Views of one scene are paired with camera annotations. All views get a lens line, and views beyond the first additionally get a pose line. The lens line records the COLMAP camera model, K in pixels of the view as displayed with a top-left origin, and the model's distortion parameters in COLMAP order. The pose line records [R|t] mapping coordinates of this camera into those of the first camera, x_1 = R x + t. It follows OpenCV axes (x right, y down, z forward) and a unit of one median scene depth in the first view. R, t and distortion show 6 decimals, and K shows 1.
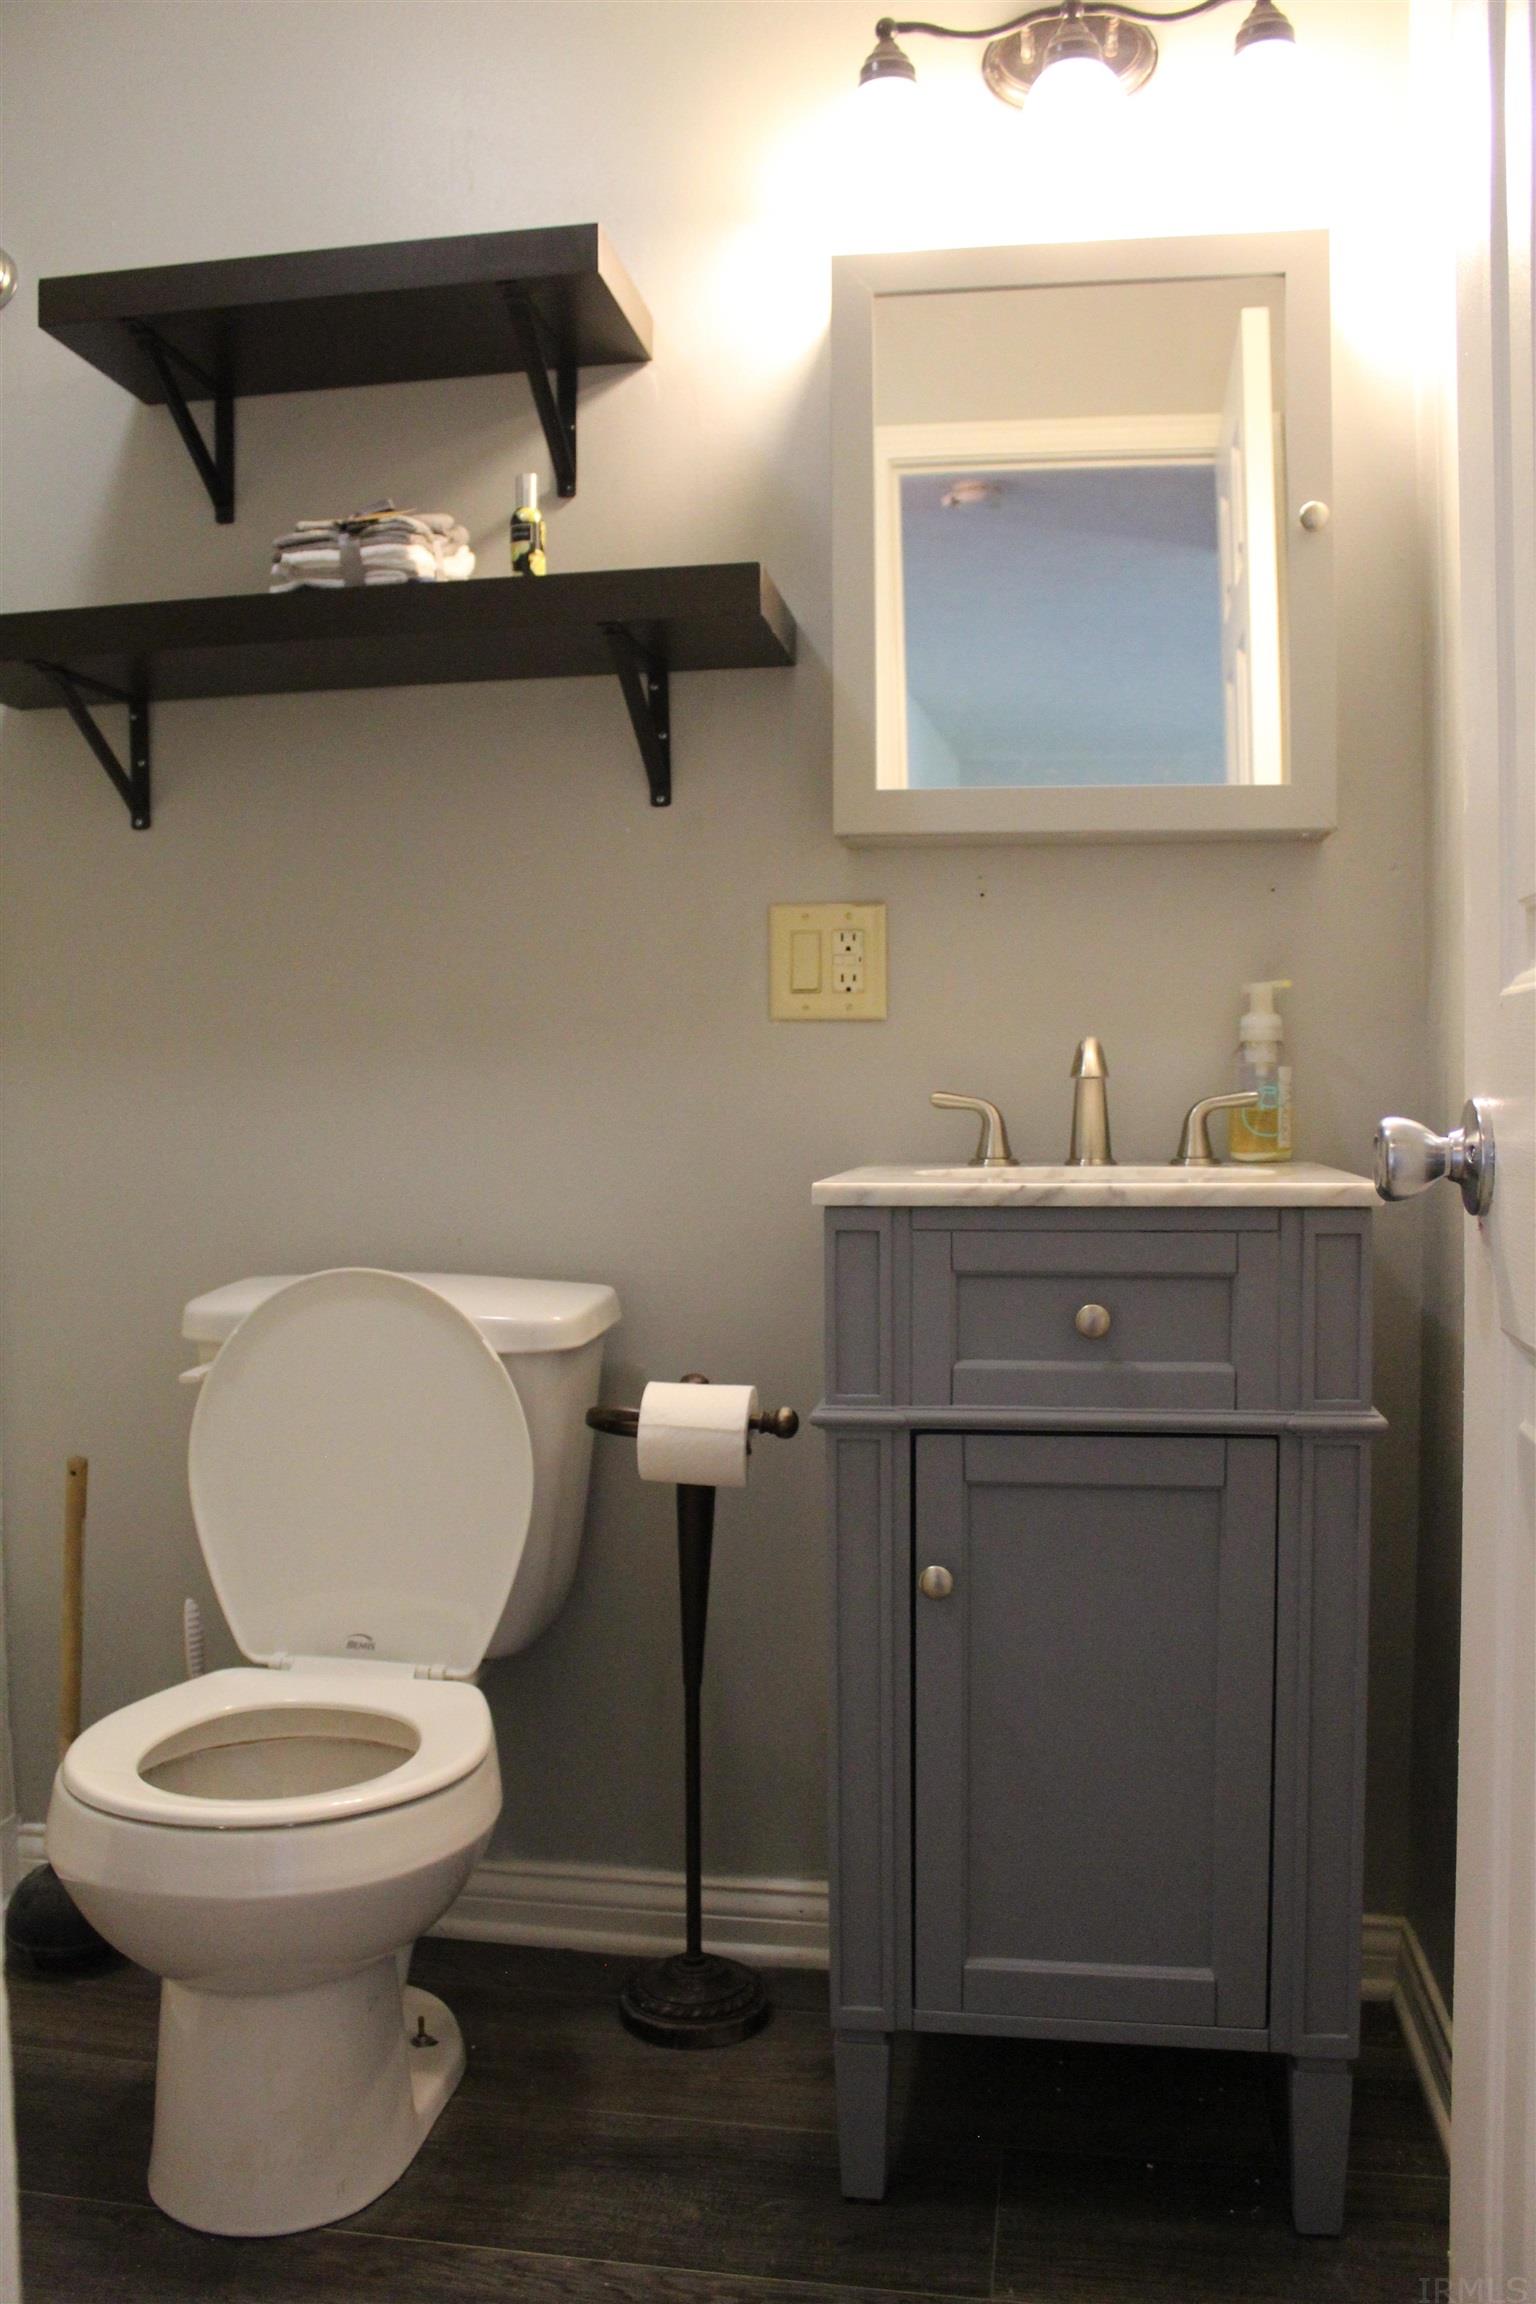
lens RADIAL K [[1920.3, 0, 768.0], [0, 1920.3, 1152.0], [0, 0, 1]] dist [-0.150046, 0.127296]
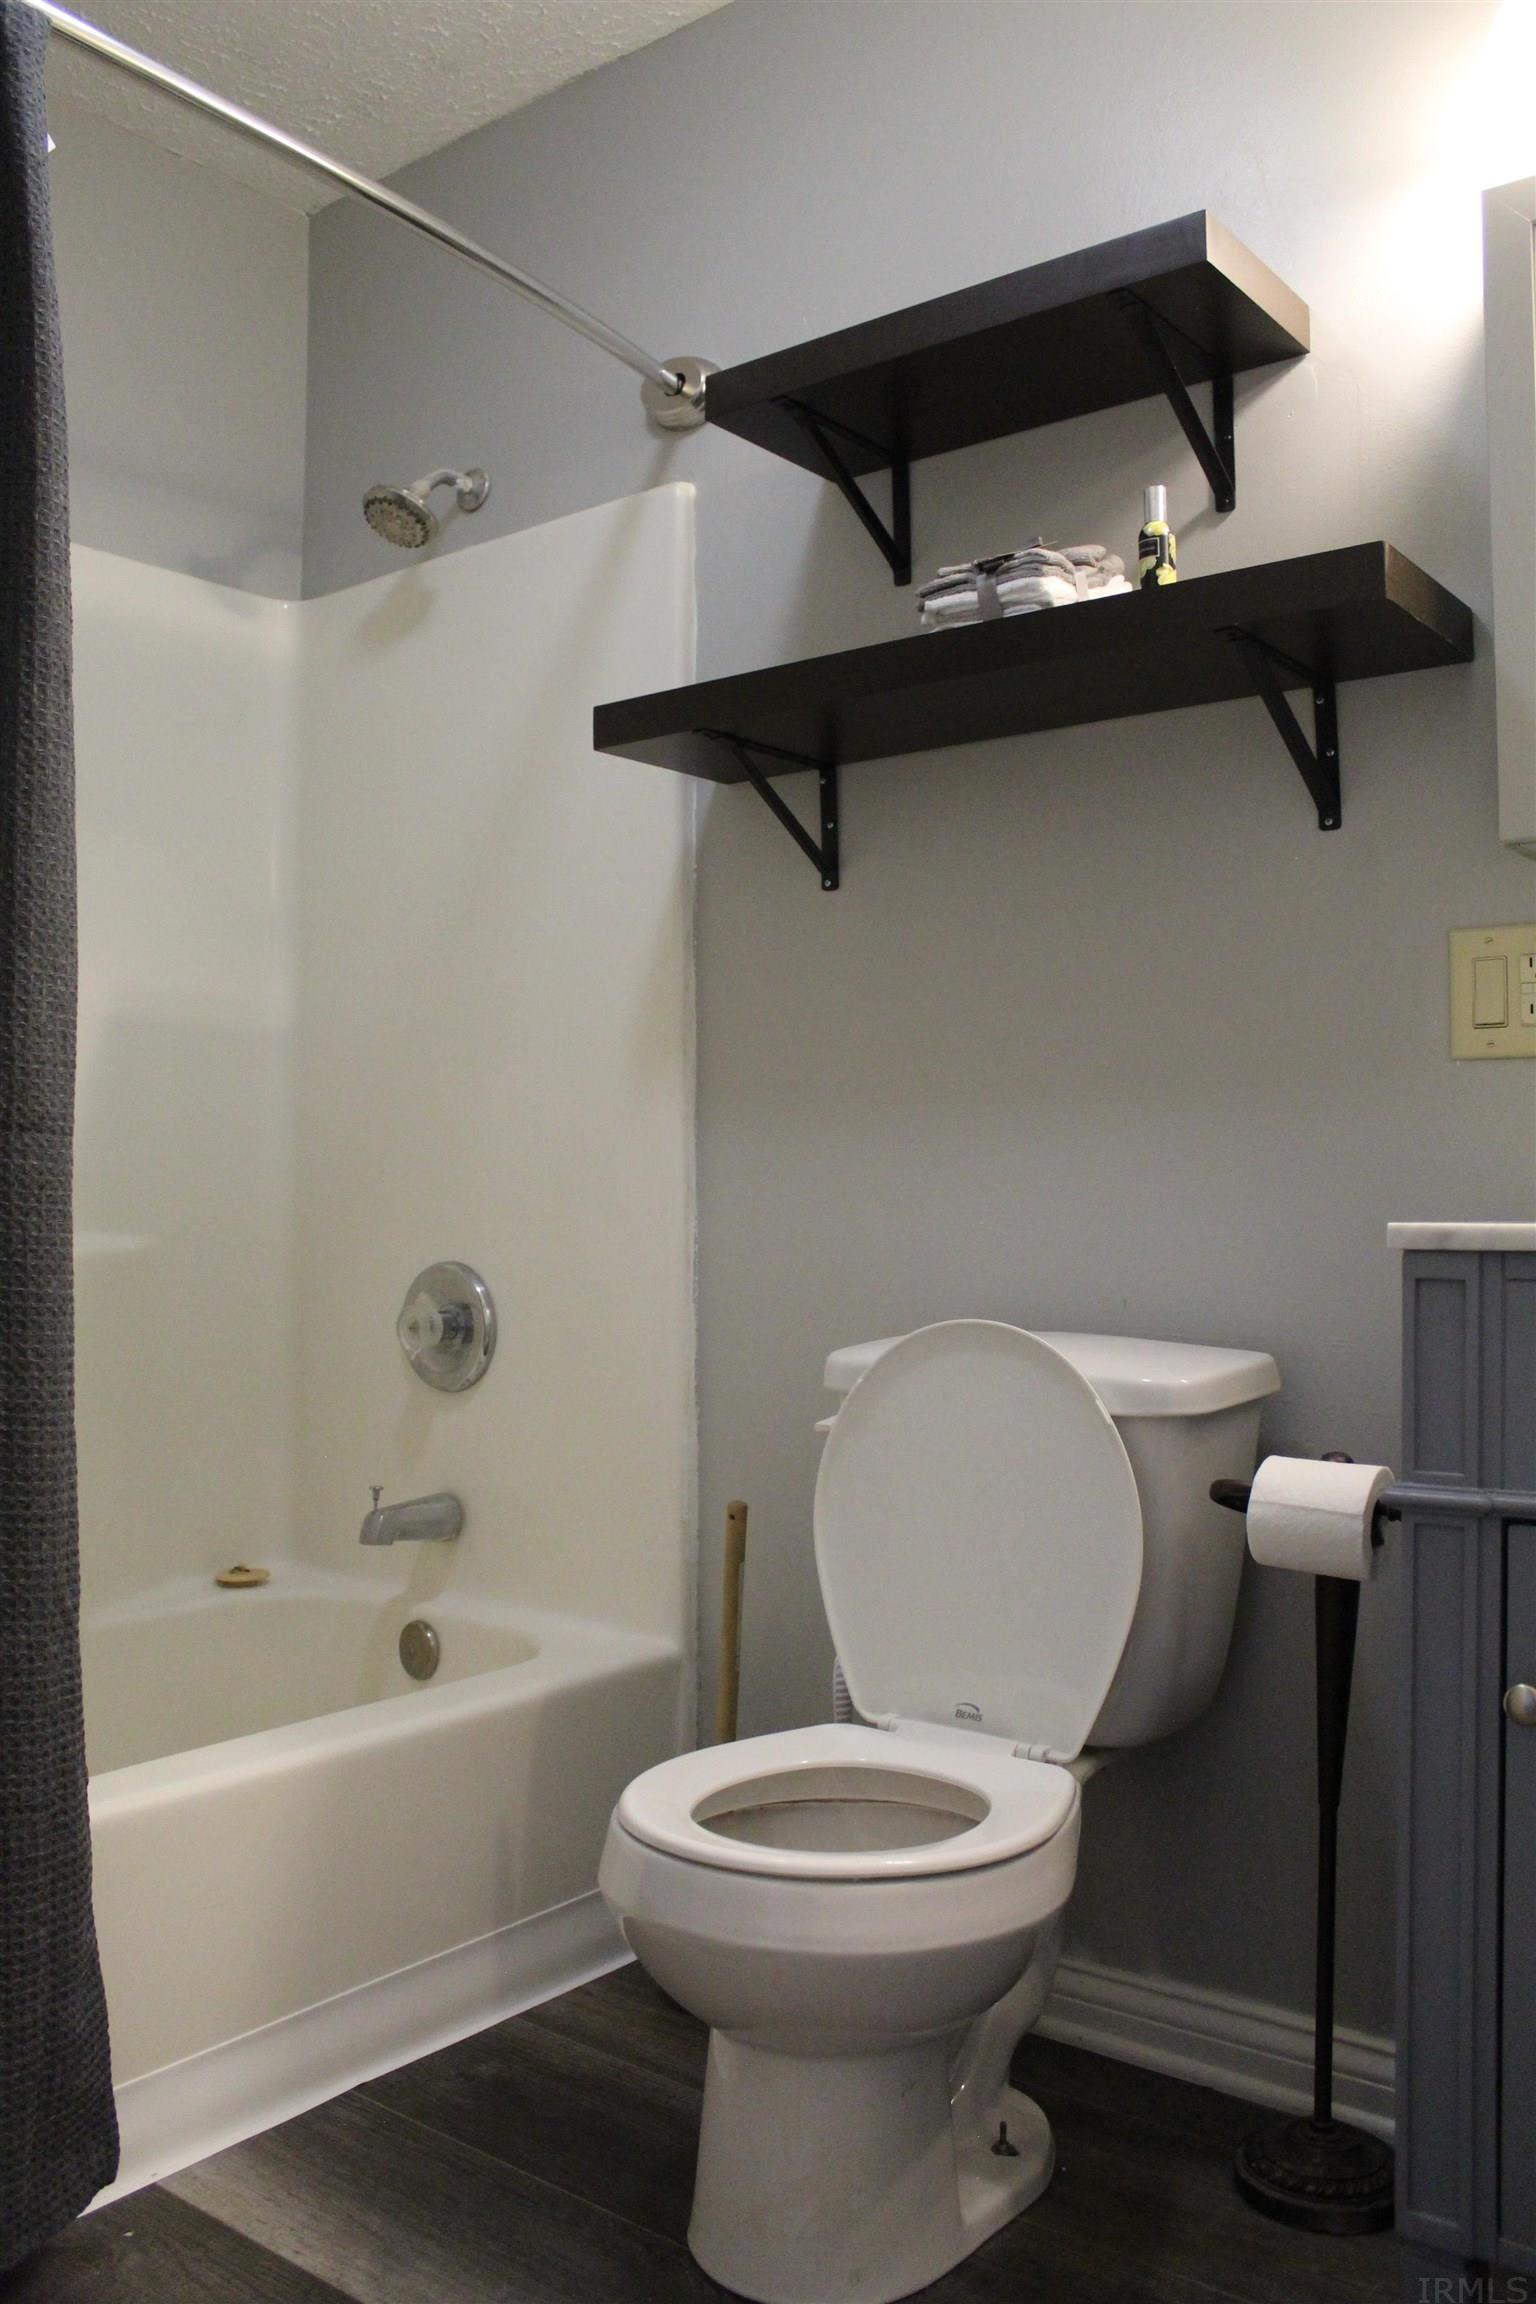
lens RADIAL K [[1920.3, 0, 768.0], [0, 1920.3, 1152.0], [0, 0, 1]] dist [-0.150046, 0.127296]
pose [[0.881336, -0.005862, -0.472454, 0.145676], [-0.020590, 0.998497, -0.050798, 0.026866], [0.472041, 0.054498, 0.879890, 0.093416]]
